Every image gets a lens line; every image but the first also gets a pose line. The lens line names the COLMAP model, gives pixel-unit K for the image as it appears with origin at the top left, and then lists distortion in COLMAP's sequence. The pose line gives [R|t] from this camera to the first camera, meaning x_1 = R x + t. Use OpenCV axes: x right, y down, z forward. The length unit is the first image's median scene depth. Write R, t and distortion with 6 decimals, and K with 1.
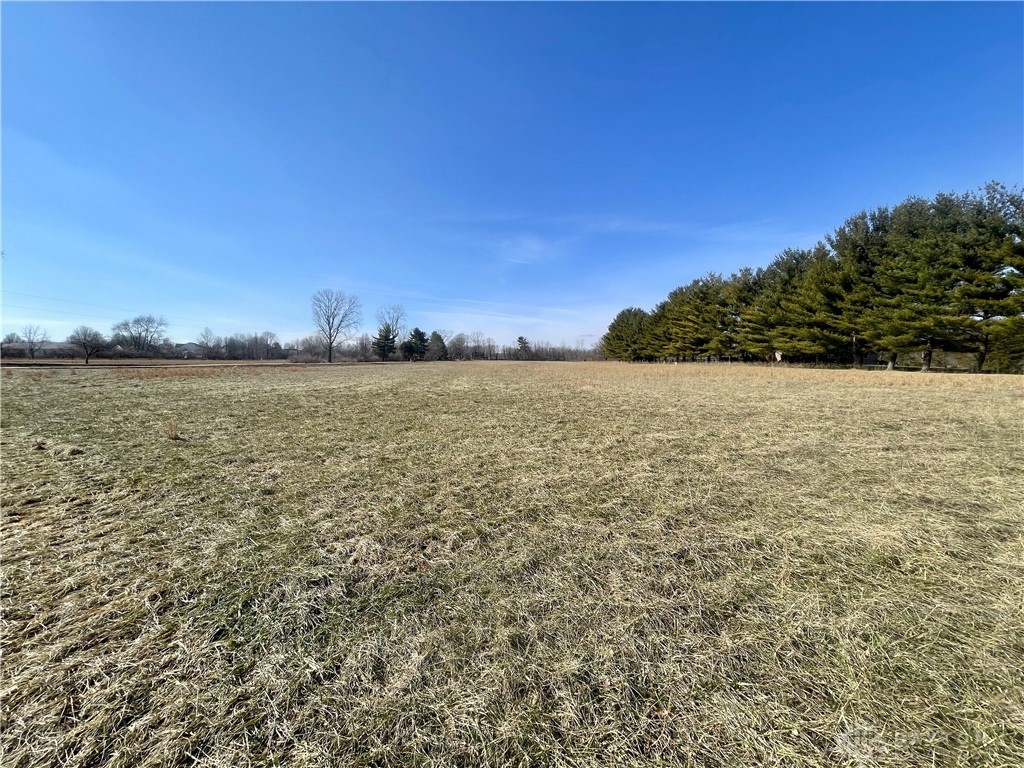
lens RADIAL K [[405.9, 0, 509.5], [0, 405.9, 379.5], [0, 0, 1]] dist [-0.007615, -0.000140]
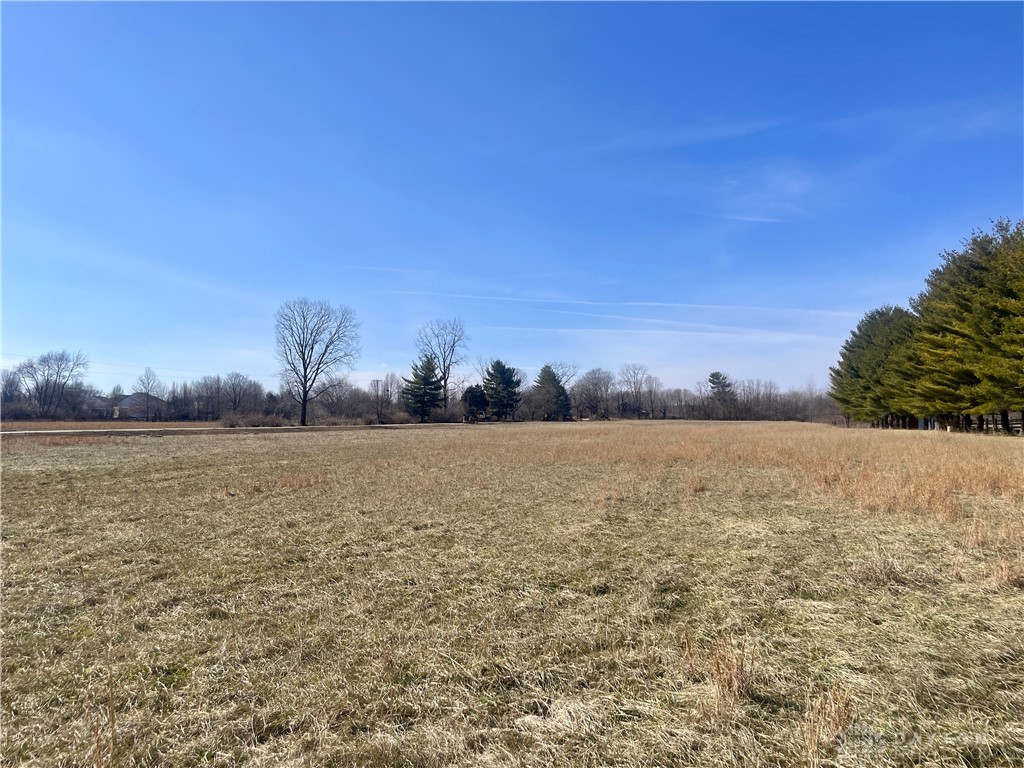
lens RADIAL K [[769.1, 0, 561.3], [0, 769.1, 480.0], [0, 0, 1]] dist [0.030649, -0.056467]
pose [[0.955139, 0.022650, -0.295292, 0.475445], [-0.012652, 0.999282, 0.035724, -0.014192], [0.295889, -0.030385, 0.954739, 0.096998]]
